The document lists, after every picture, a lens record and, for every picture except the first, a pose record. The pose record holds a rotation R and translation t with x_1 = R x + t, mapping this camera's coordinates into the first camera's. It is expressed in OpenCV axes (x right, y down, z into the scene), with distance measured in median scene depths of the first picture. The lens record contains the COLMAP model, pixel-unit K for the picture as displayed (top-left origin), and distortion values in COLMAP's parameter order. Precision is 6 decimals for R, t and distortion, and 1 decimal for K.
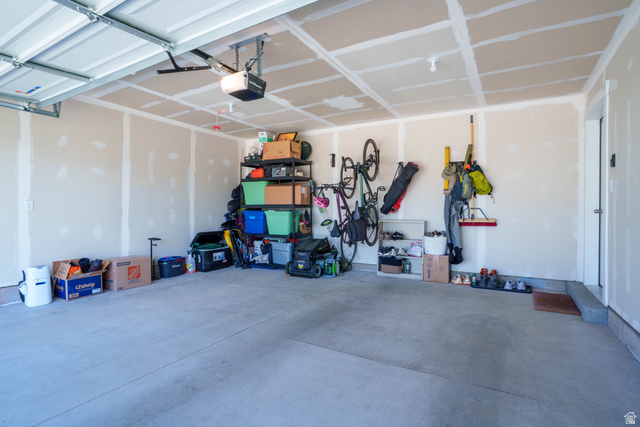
lens RADIAL K [[341.8, 0, 311.0], [0, 341.8, 212.4], [0, 0, 1]] dist [0.001872, 0.001053]
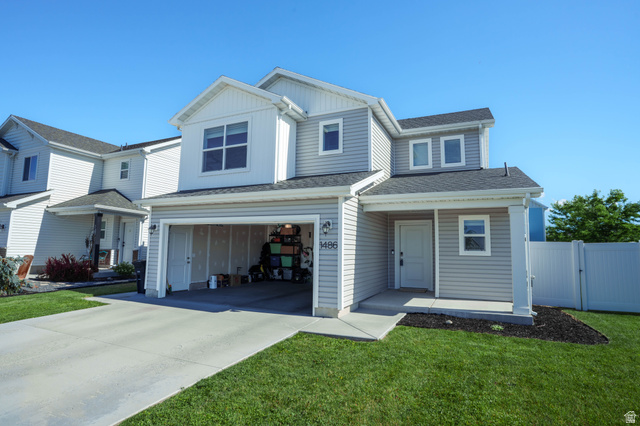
lens RADIAL K [[346.3, 0, 320.0], [0, 346.3, 213.0], [0, 0, 1]] dist [-0.066729, 0.034623]
pose [[0.994489, 0.020097, 0.102897, -0.124759], [-0.009057, 0.994255, -0.106650, -0.052605], [-0.104450, 0.105131, 0.988958, -1.476728]]
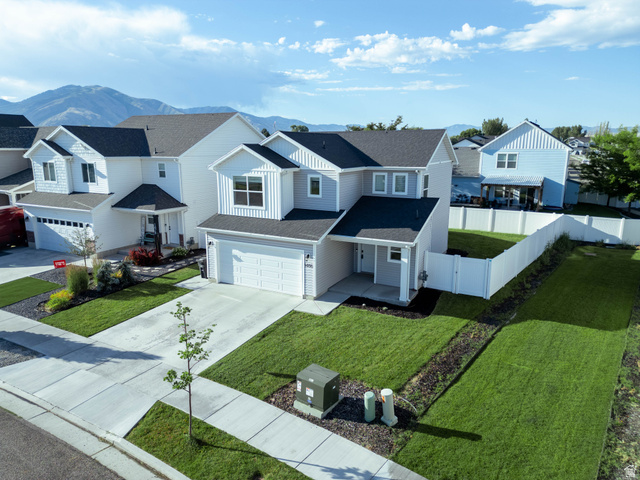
lens RADIAL K [[447.5, 0, 320.0], [0, 447.5, 240.0], [0, 0, 1]] dist [0.088969, -0.096434]
pose [[0.999039, -0.014766, 0.041265, -0.004048], [0.005775, 0.977680, 0.210021, -0.986732], [-0.043445, -0.209581, 0.976826, -3.464637]]
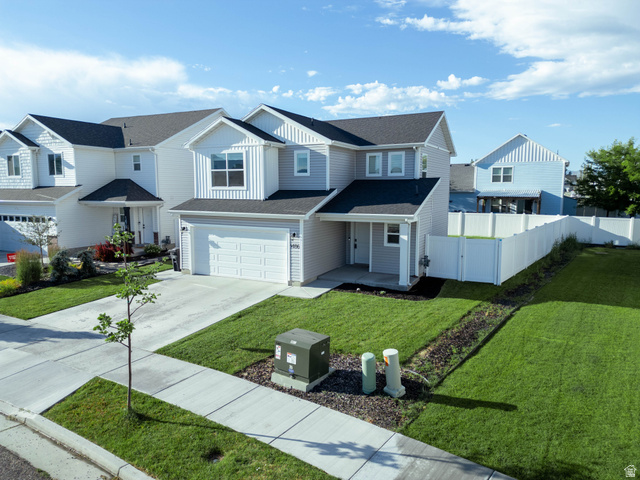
lens RADIAL K [[447.5, 0, 320.0], [0, 447.5, 240.0], [0, 0, 1]] dist [0.088969, -0.096434]
pose [[0.998024, -0.013757, 0.061309, 0.033516], [0.006414, 0.992946, 0.118394, -0.468255], [-0.062505, -0.117767, 0.991072, -3.129254]]
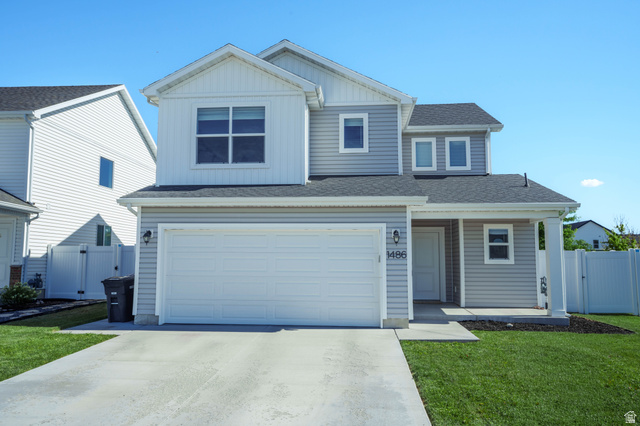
lens RADIAL K [[511.1, 0, 320.0], [0, 511.1, 213.0], [0, 0, 1]] dist [0.009403, 0.002672]
pose [[0.895283, 0.037616, 0.443906, -1.079427], [0.004373, 0.995639, -0.093188, -0.050292], [-0.445476, 0.085370, 0.891214, -1.755805]]
